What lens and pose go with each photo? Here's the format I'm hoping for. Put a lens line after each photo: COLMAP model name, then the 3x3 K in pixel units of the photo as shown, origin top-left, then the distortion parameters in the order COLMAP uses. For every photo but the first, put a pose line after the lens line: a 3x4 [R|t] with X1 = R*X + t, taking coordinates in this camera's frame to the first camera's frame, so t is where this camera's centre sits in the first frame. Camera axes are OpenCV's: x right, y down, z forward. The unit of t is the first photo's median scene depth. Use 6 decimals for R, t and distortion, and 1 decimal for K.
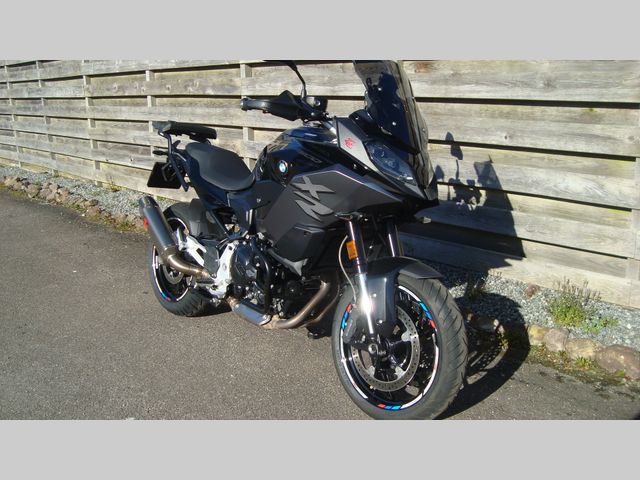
lens RADIAL K [[627.7, 0, 320.0], [0, 627.7, 240.0], [0, 0, 1]] dist [-0.213227, 0.236107]
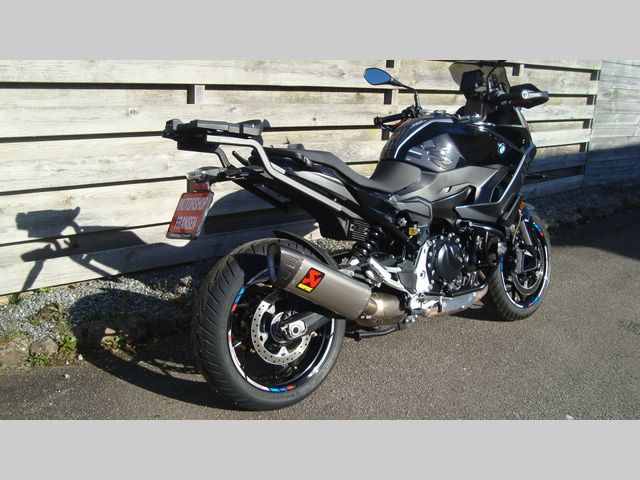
lens RADIAL K [[627.7, 0, 320.0], [0, 627.7, 240.0], [0, 0, 1]] dist [-0.213227, 0.236107]
pose [[0.045690, -0.228276, 0.972524, -0.414572], [0.211587, 0.953664, 0.213909, -0.092046], [-0.976291, 0.196000, 0.091873, 0.428267]]
